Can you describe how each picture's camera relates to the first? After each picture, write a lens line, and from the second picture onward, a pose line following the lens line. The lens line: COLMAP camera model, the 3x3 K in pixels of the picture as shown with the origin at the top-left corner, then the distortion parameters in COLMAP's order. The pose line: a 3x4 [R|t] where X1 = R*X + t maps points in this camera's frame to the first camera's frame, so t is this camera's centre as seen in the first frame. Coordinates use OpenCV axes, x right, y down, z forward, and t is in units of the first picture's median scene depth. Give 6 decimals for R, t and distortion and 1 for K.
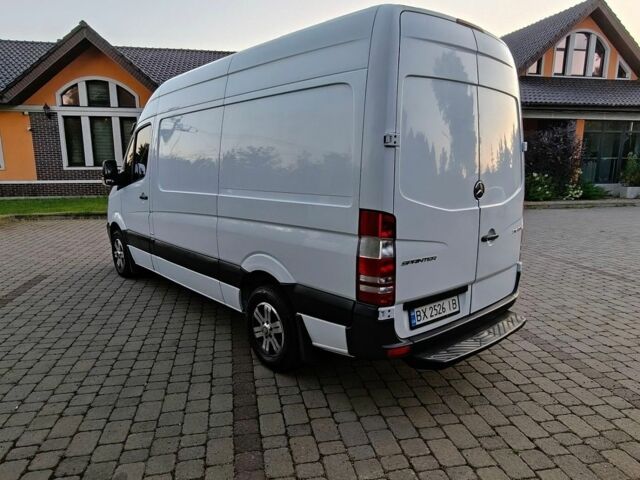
lens RADIAL K [[435.2, 0, 319.4], [0, 435.2, 236.6], [0, 0, 1]] dist [-0.003060, 0.006882]
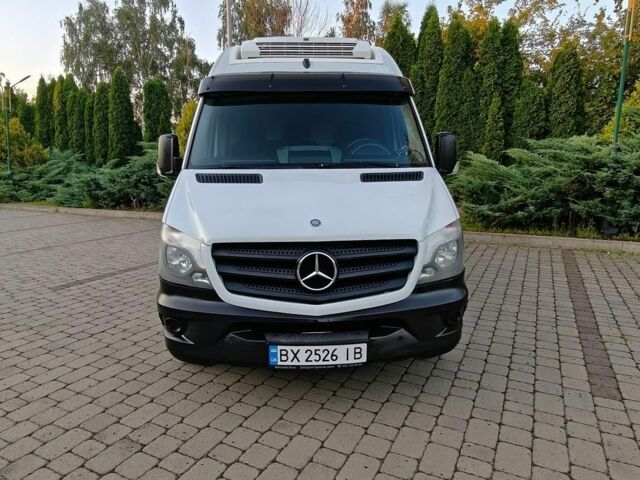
lens RADIAL K [[429.9, 0, 321.1], [0, 429.9, 241.1], [0, 0, 1]] dist [0.000754, -0.001809]
pose [[-0.780776, -0.106846, 0.615607, -1.149359], [0.112831, 0.944961, 0.307113, -0.372112], [-0.614538, 0.309246, -0.725748, 2.497870]]
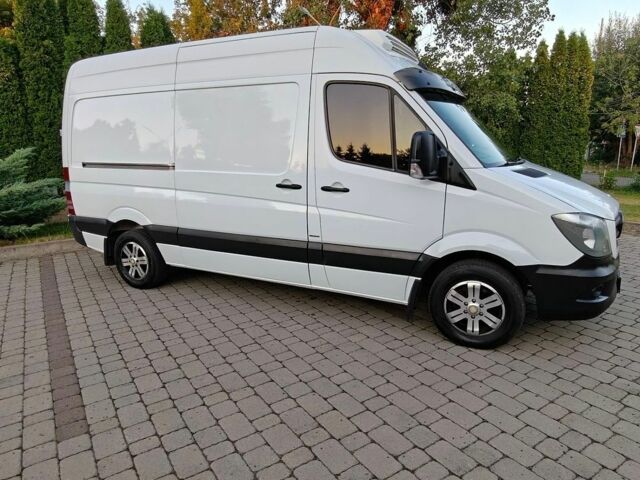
lens RADIAL K [[429.9, 0, 321.4], [0, 429.9, 241.8], [0, 0, 1]] dist [0.000754, -0.001809]
pose [[-0.930656, 0.100124, -0.351930, 0.215638], [-0.042040, 0.926201, 0.374678, -0.448032], [0.363472, 0.363491, -0.857766, 2.681299]]
